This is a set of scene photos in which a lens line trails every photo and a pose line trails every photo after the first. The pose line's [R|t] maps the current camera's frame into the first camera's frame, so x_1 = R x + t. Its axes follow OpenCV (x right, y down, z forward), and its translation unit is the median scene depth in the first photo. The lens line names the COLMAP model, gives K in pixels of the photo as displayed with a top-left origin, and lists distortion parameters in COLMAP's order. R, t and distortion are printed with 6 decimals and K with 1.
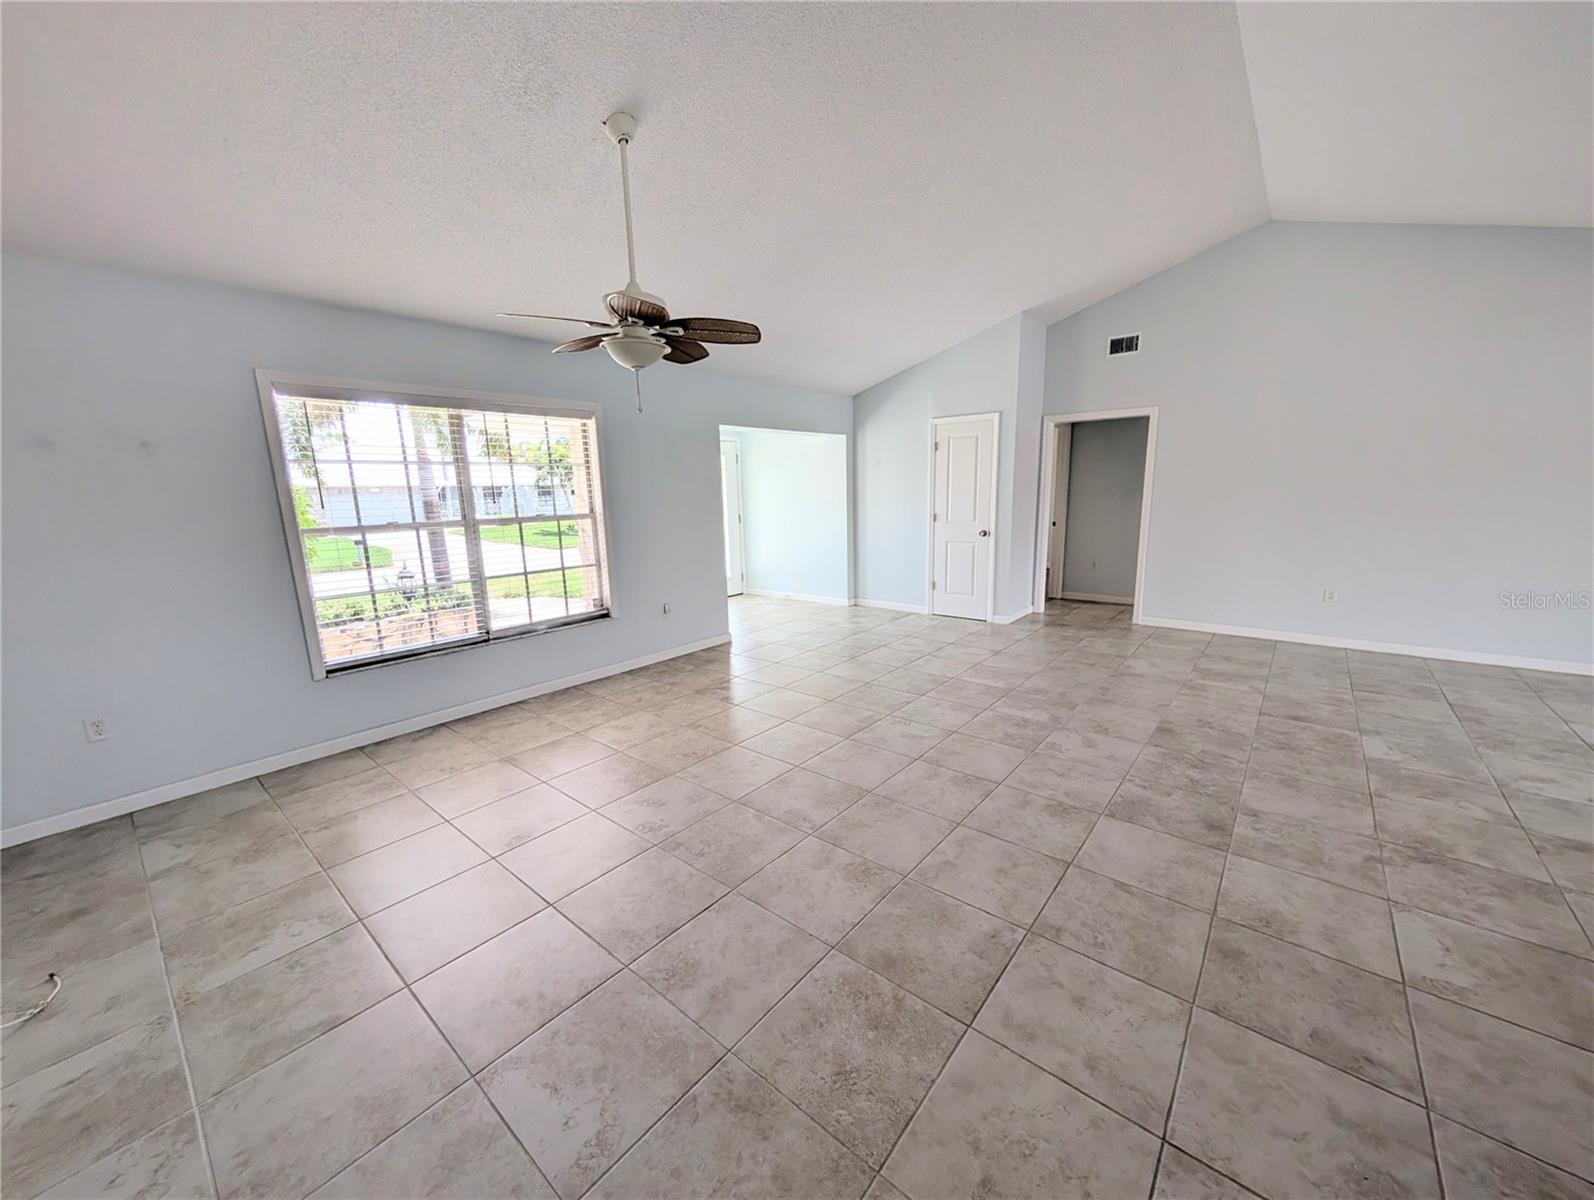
lens RADIAL K [[607.1, 0, 801.7], [0, 607.1, 604.7], [0, 0, 1]] dist [-0.001062, 0.000401]
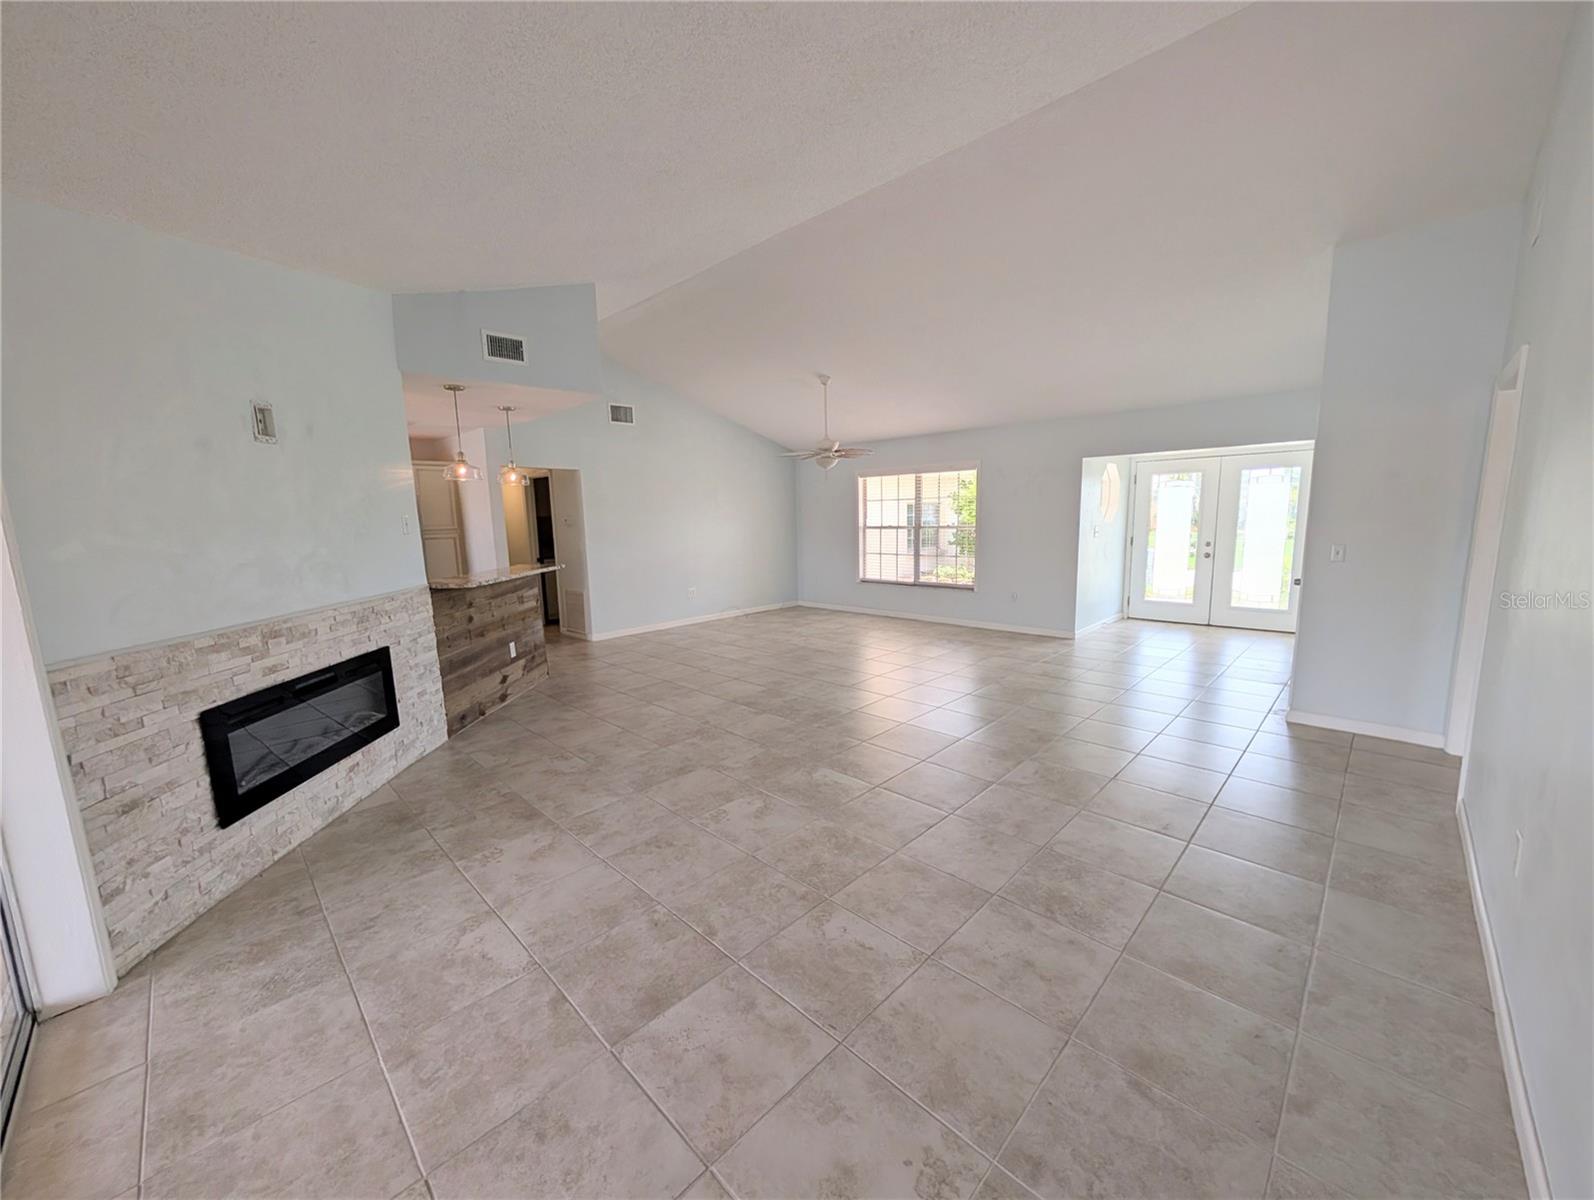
lens RADIAL K [[607.1, 0, 788.4], [0, 607.1, 606.5], [0, 0, 1]] dist [-0.001062, 0.000401]
pose [[-0.094954, 0.172397, -0.980440, 2.184834], [-0.164447, 0.968642, 0.186249, -0.260885], [0.981805, 0.178916, -0.063626, 1.050098]]
